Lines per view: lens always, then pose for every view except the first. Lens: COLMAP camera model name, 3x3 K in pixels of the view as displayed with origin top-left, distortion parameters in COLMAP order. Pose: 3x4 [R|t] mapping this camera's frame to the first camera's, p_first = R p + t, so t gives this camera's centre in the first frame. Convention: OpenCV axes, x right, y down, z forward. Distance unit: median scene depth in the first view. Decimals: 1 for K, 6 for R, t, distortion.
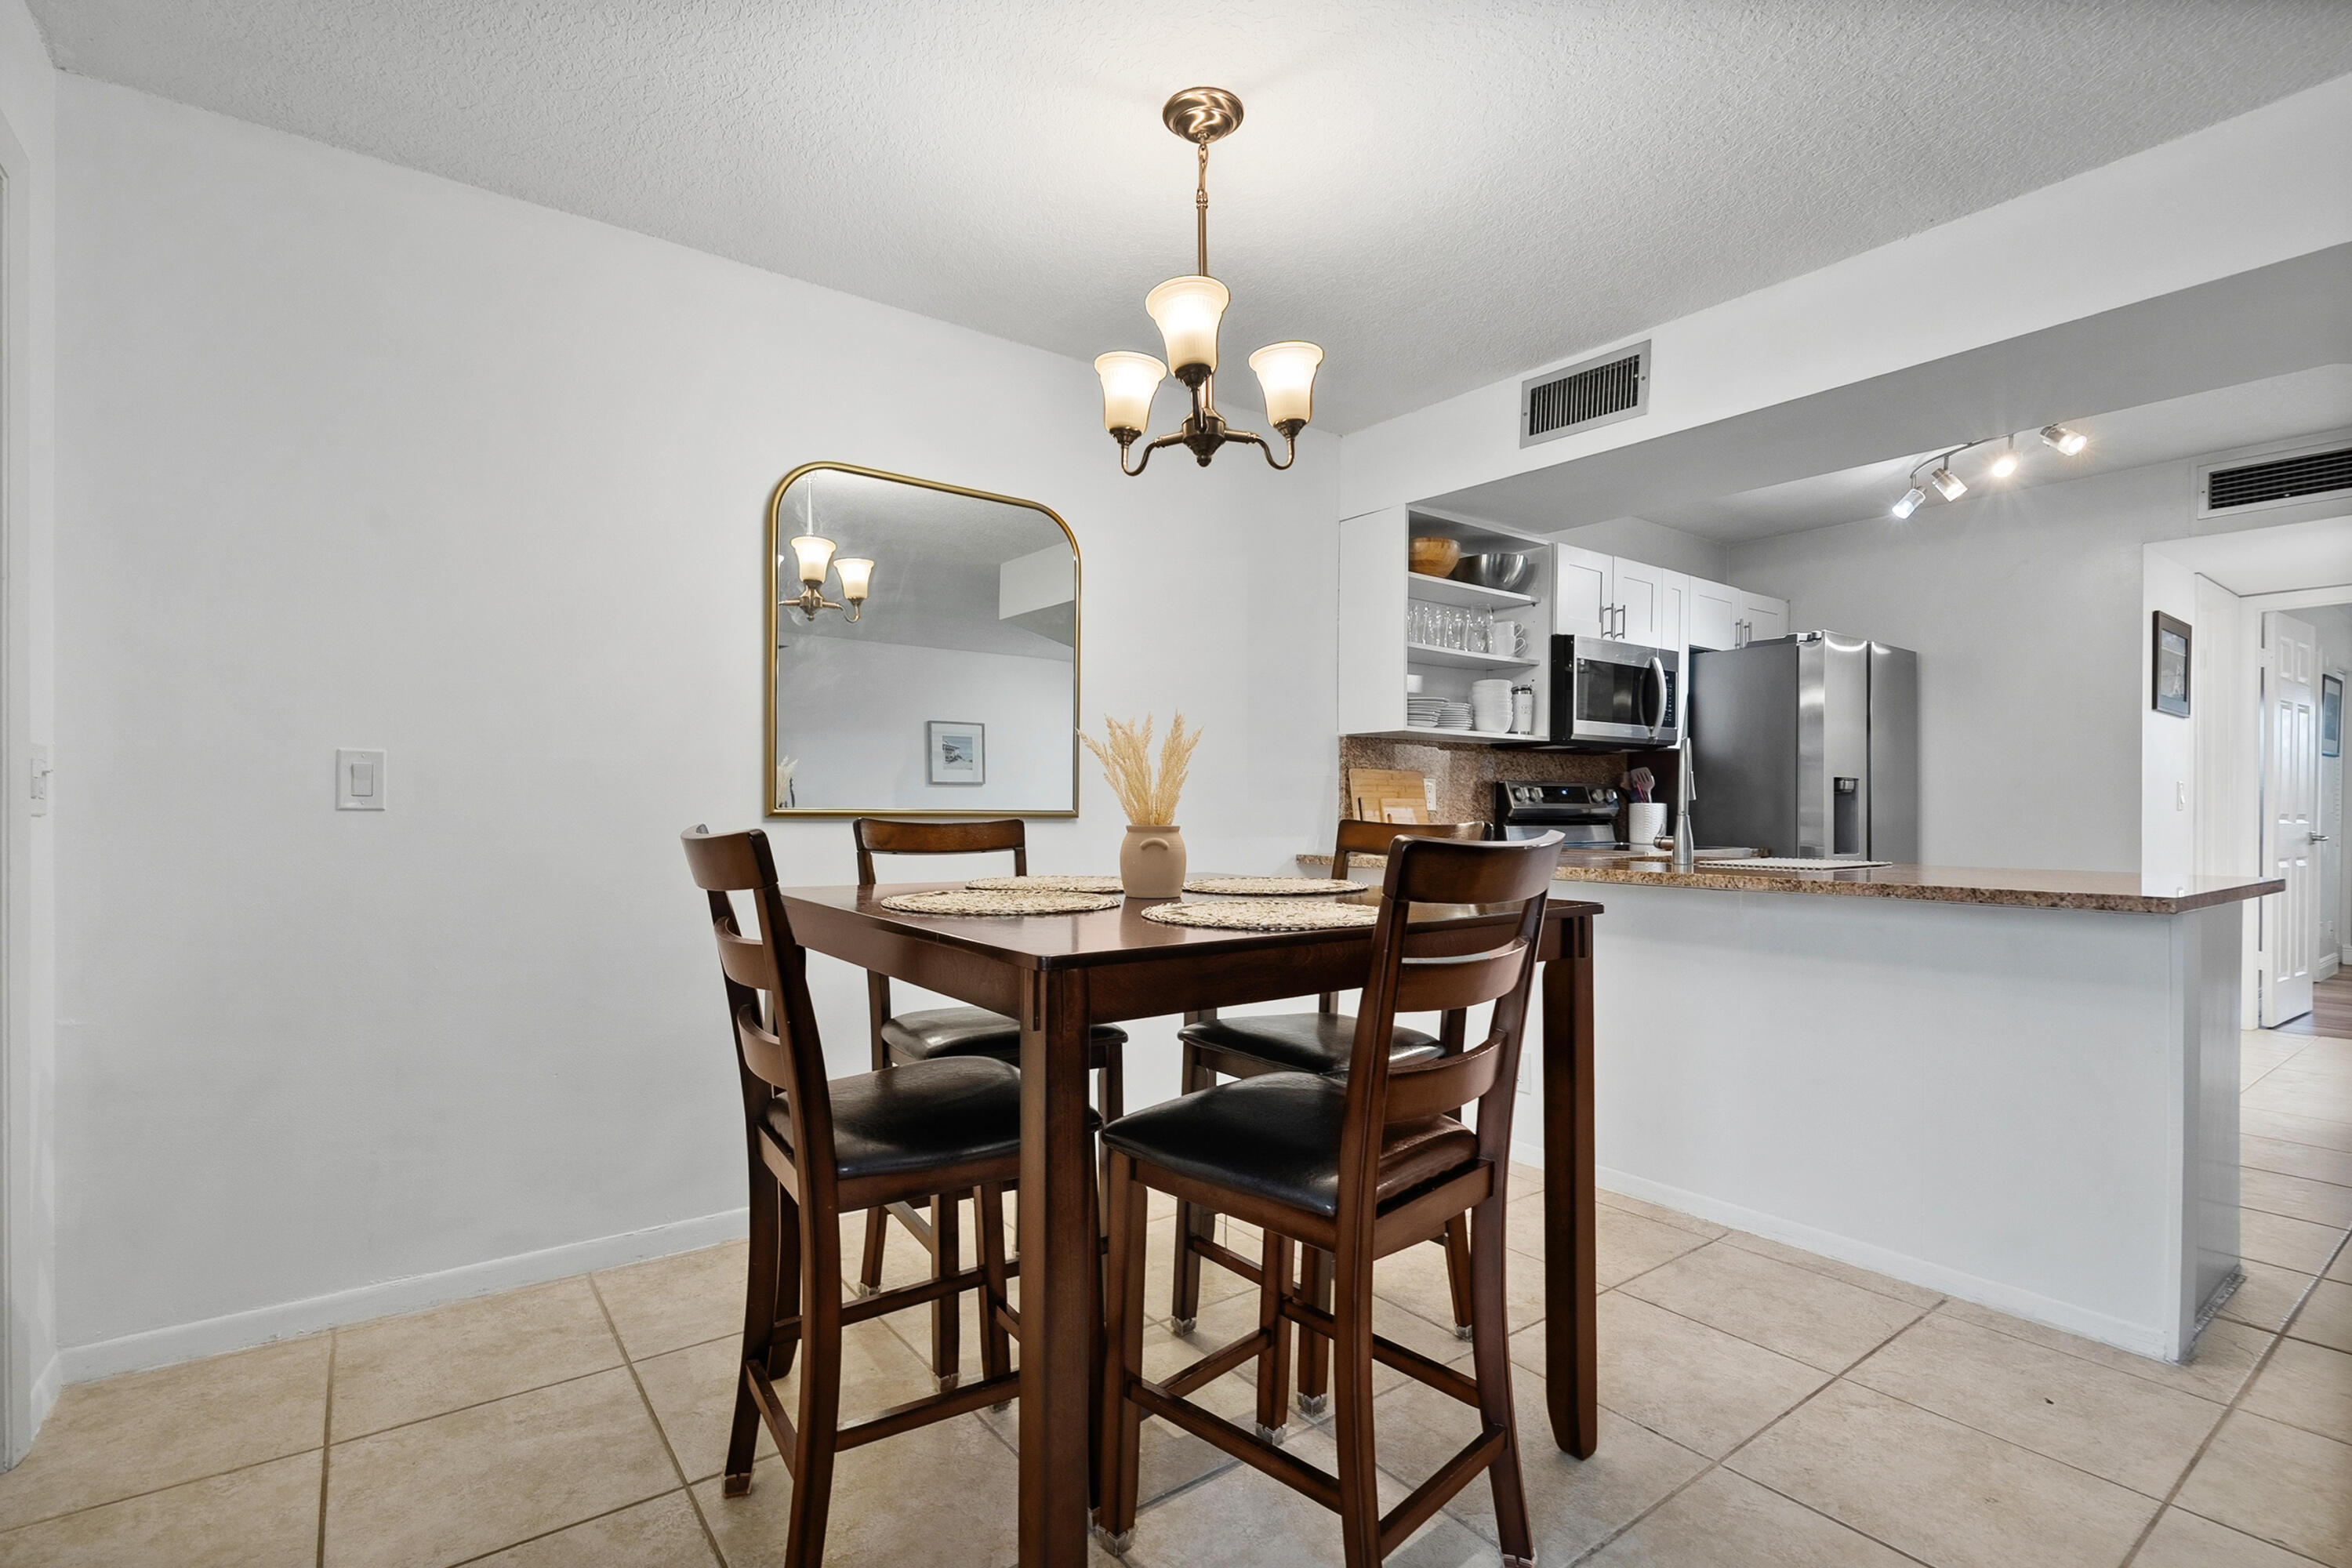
lens RADIAL K [[1074.5, 0, 1176.8], [0, 1074.5, 803.6], [0, 0, 1]] dist [0.002244, -0.000035]
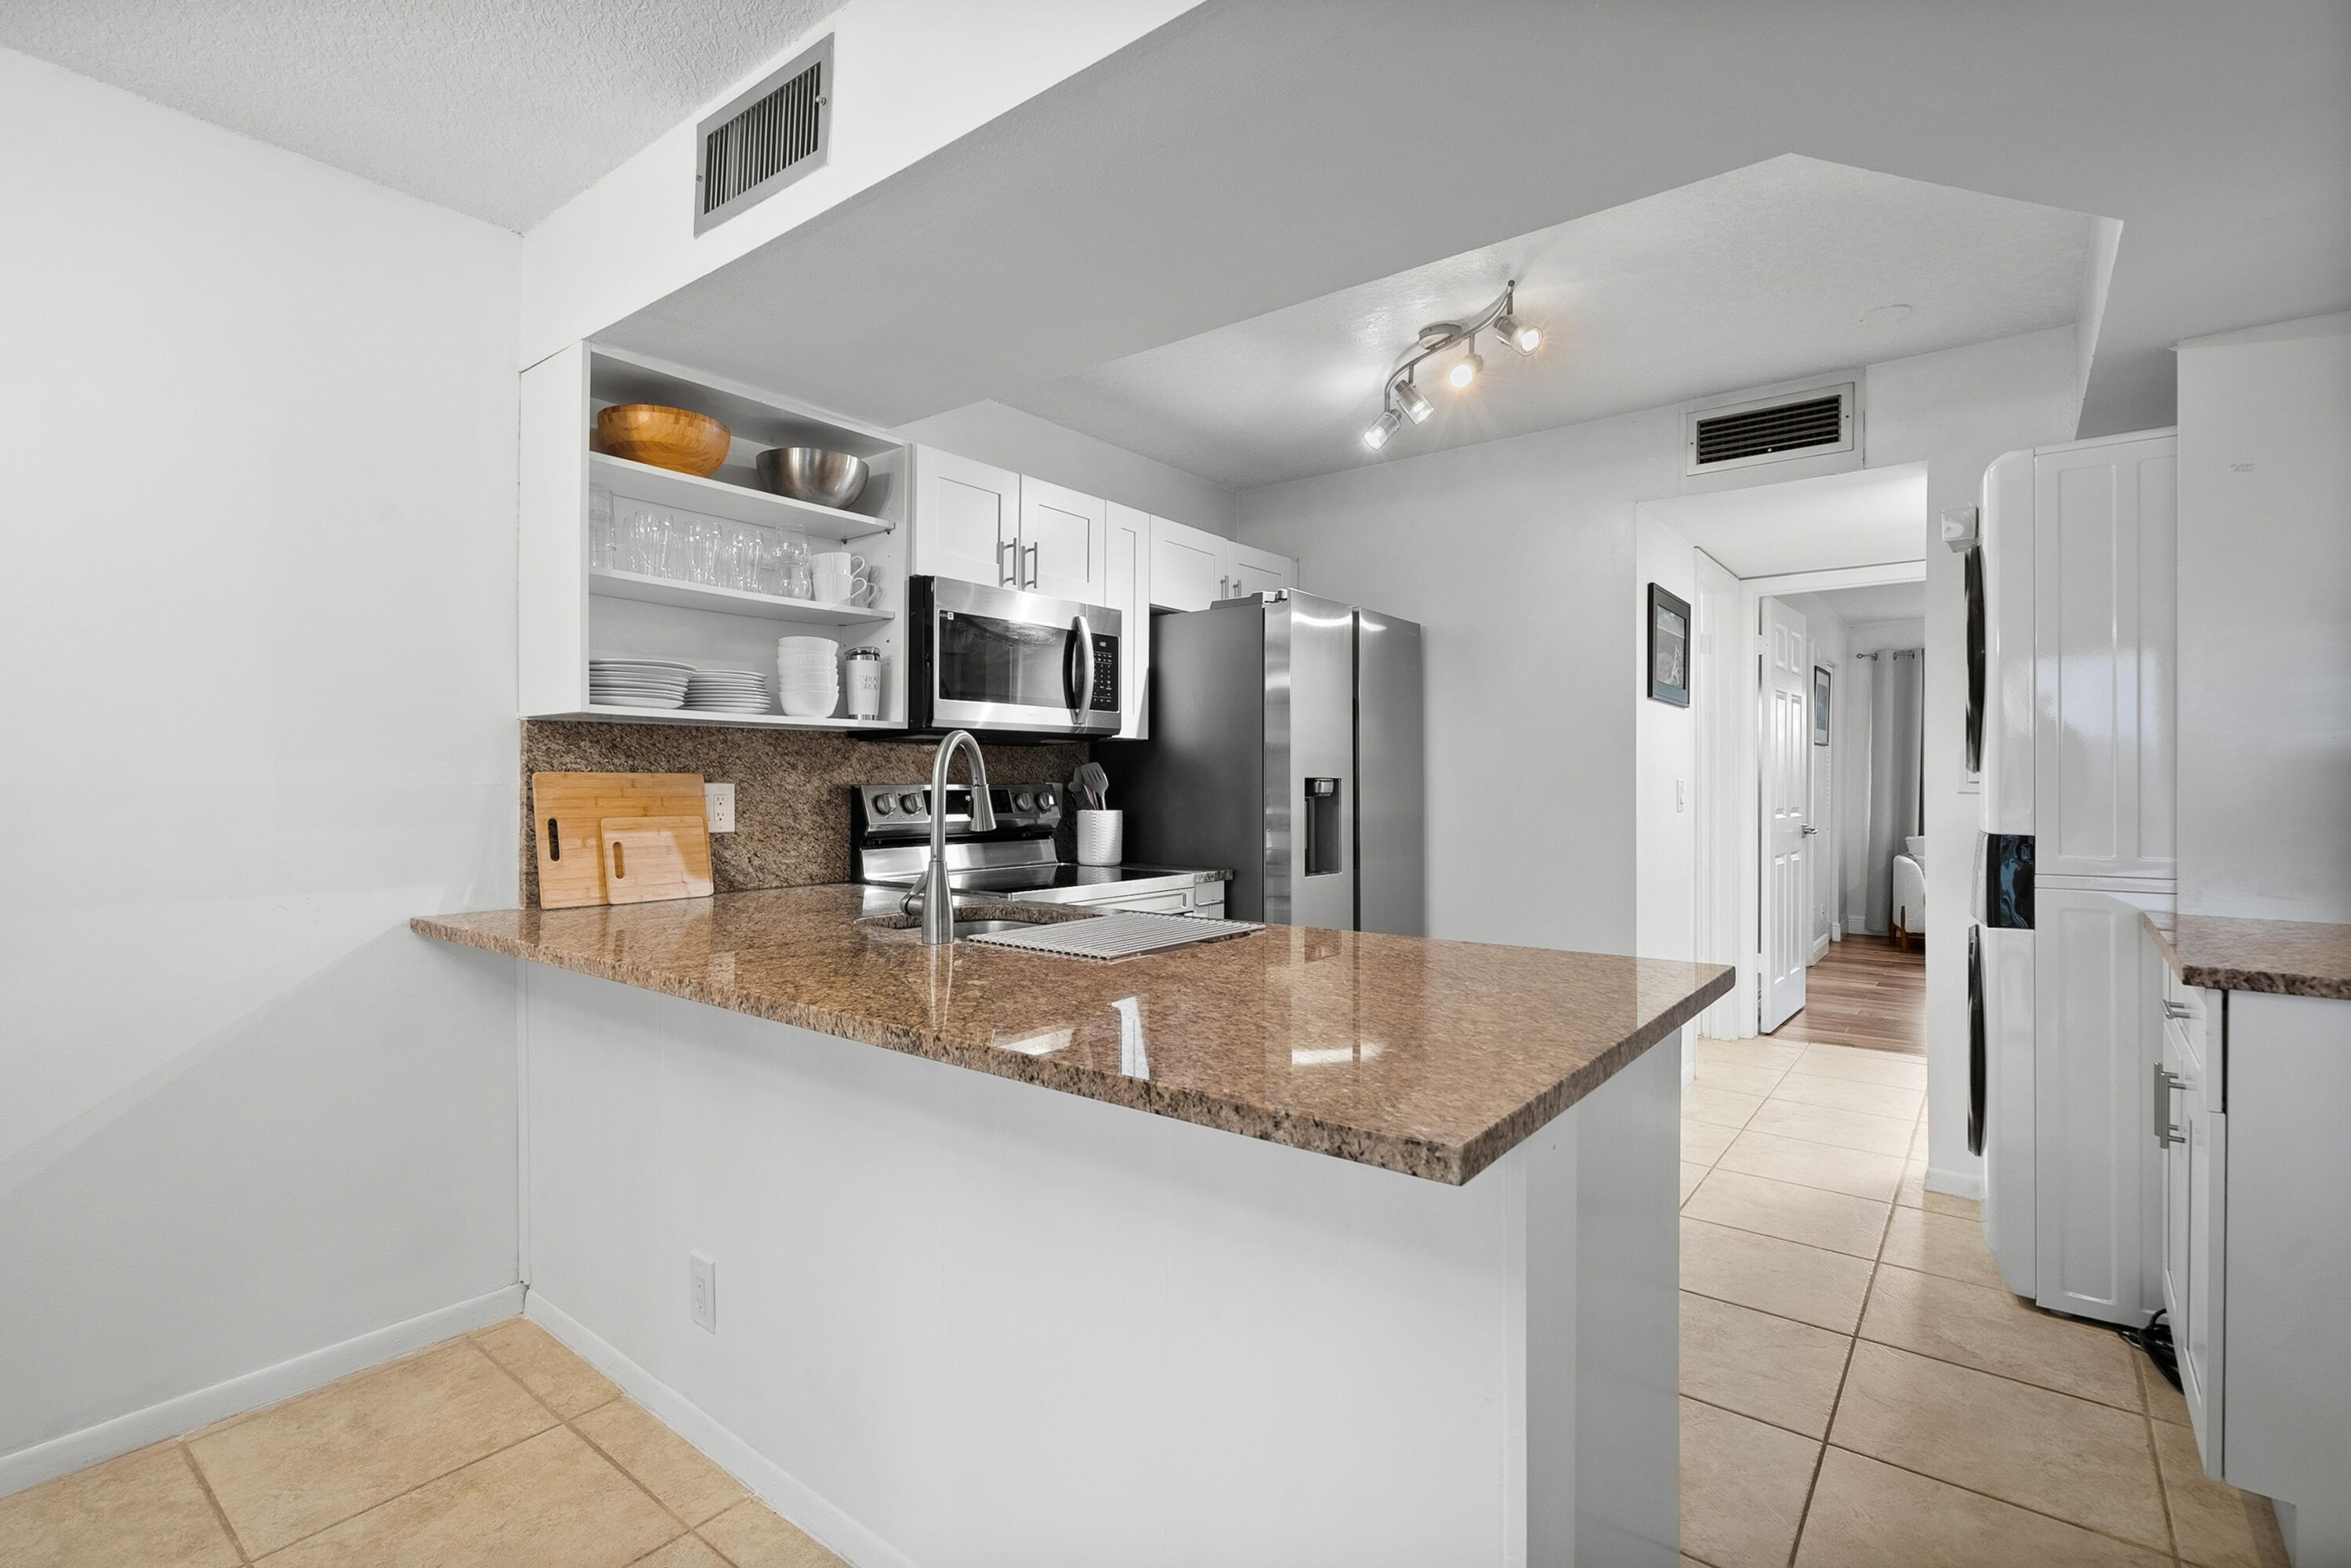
lens RADIAL K [[1074.0, 0, 1167.8], [0, 1074.0, 784.7], [0, 0, 1]] dist [0.002244, -0.000035]
pose [[0.964598, -0.006482, 0.263646, 0.308931], [0.005585, 0.999976, 0.004153, -0.023215], [-0.263667, -0.002534, 0.964610, 0.271713]]
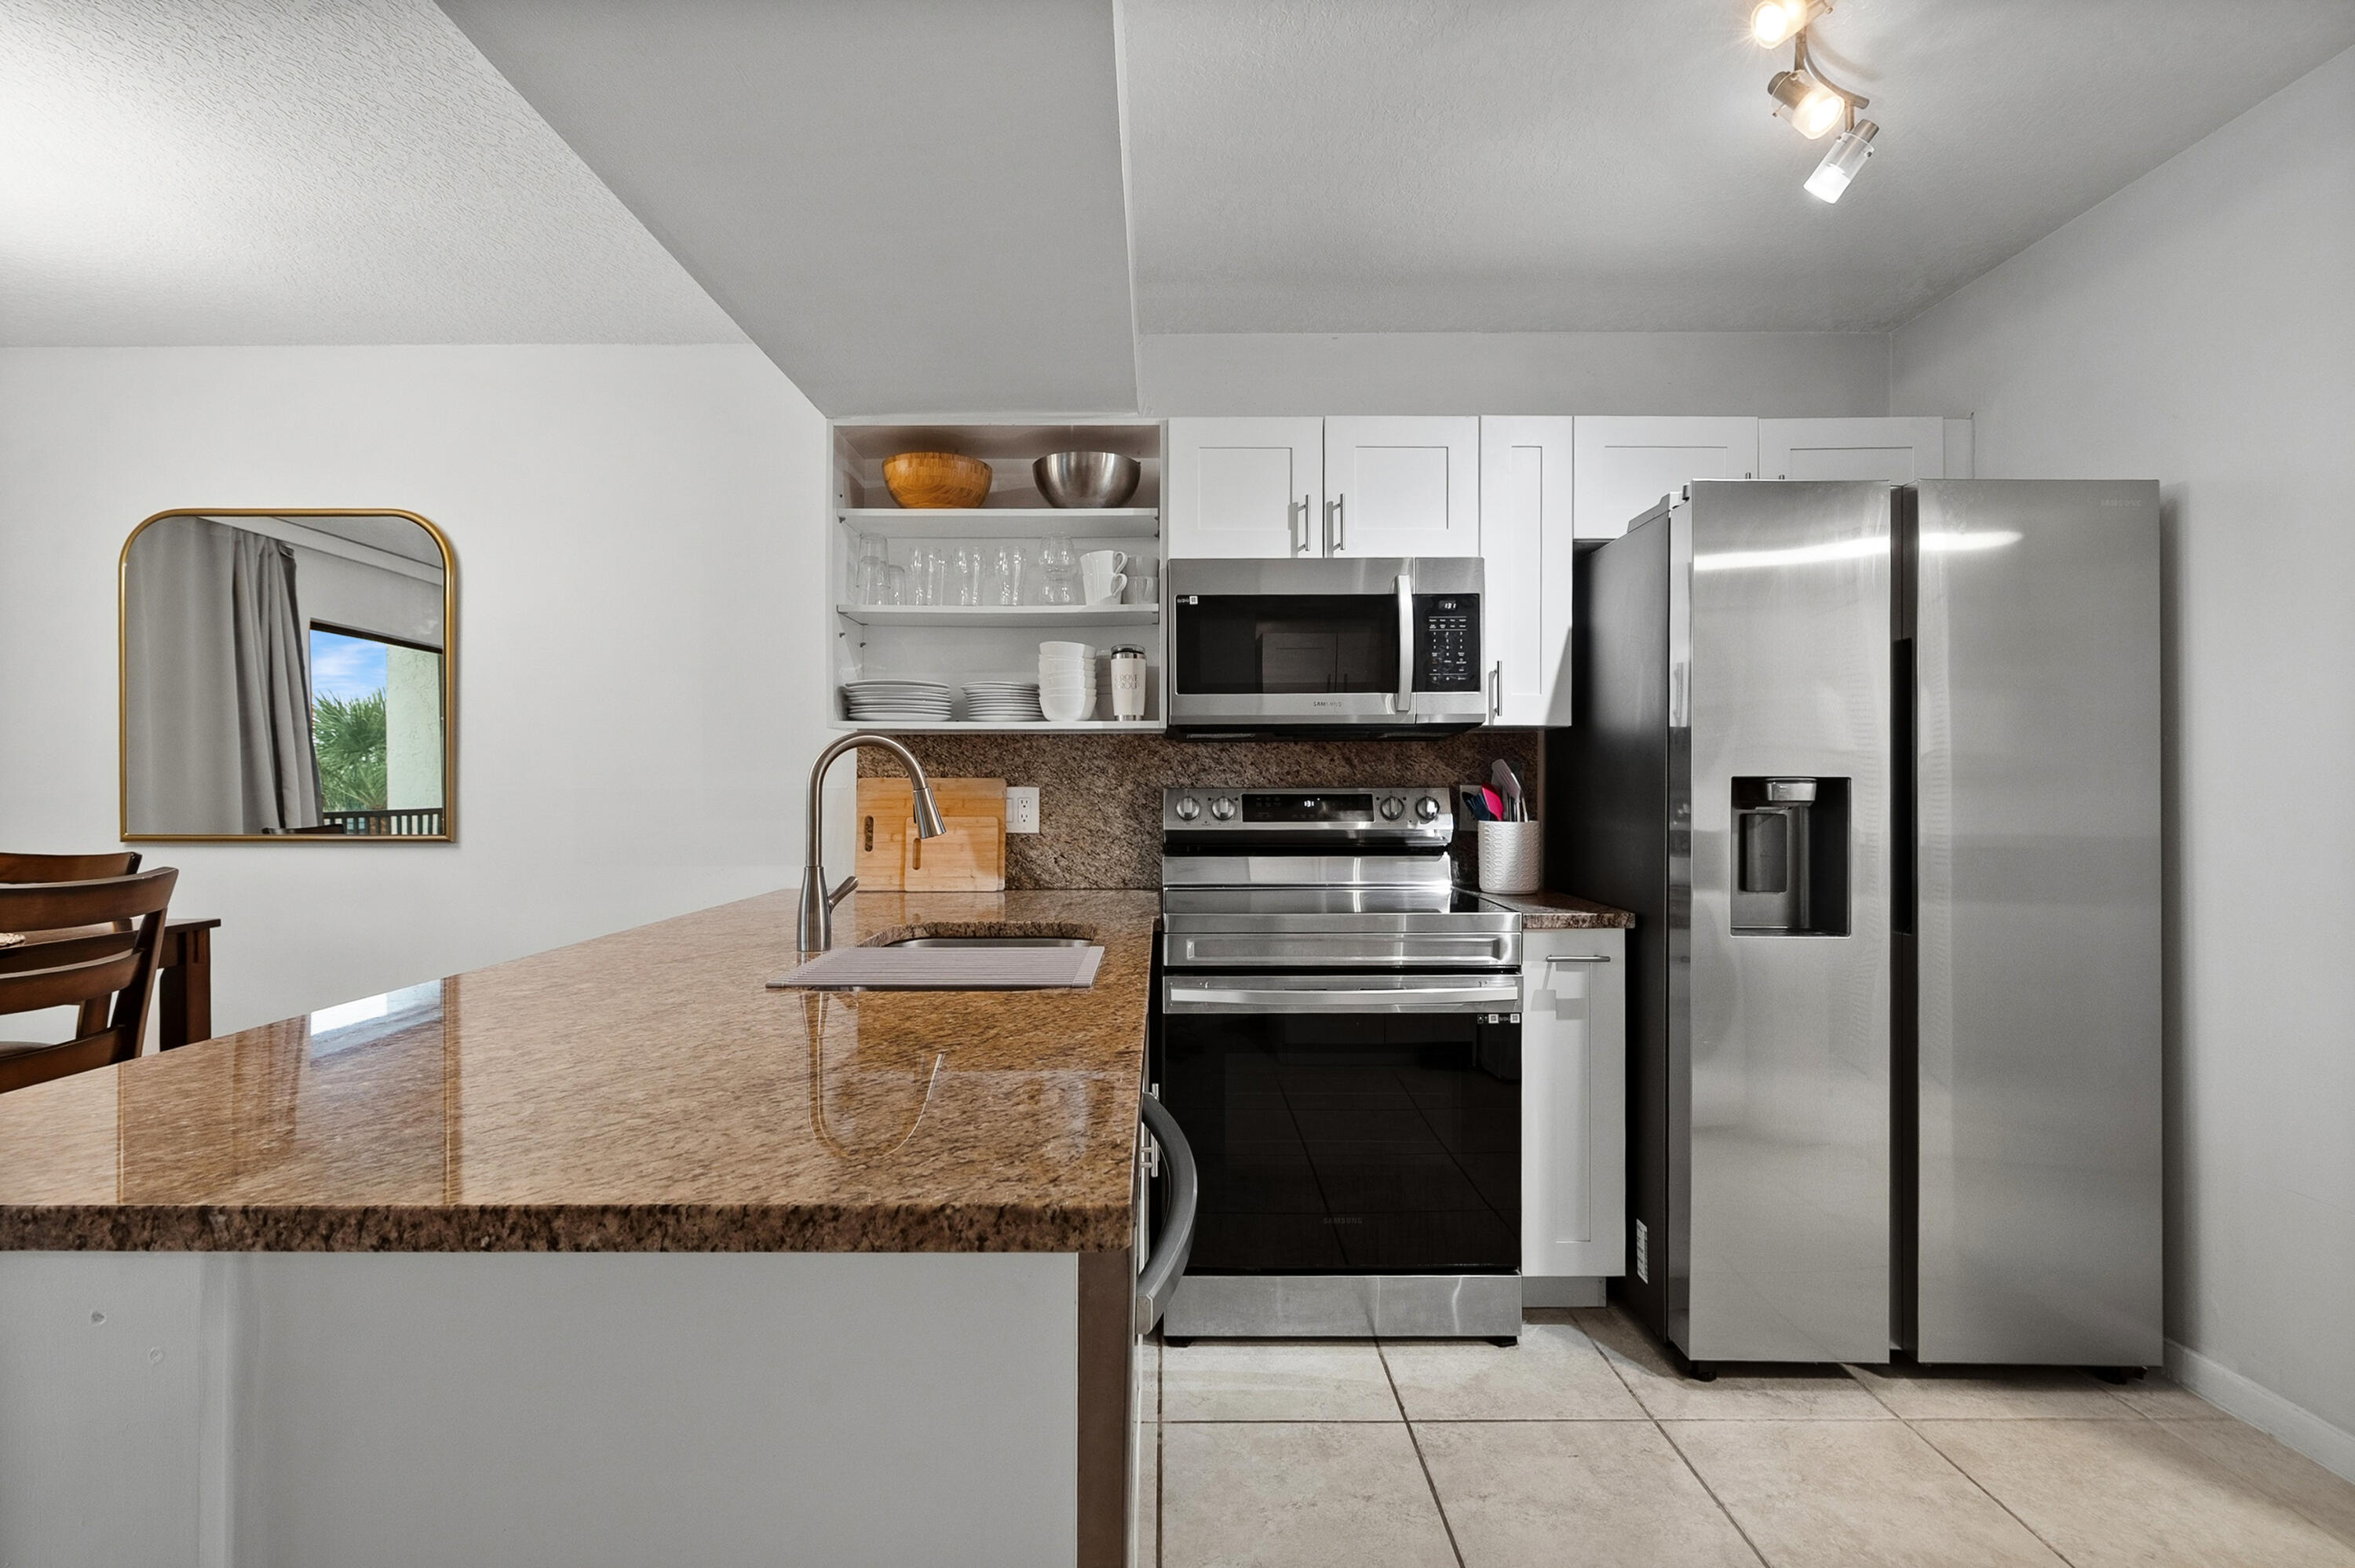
lens RADIAL K [[1075.8, 0, 1171.7], [0, 1075.8, 788.4], [0, 0, 1]] dist [0.002244, -0.000035]
pose [[0.810117, -0.008136, -0.586212, 0.691579], [0.007840, 0.999965, -0.003044, -0.019384], [0.586216, -0.002130, 0.810152, 0.455633]]
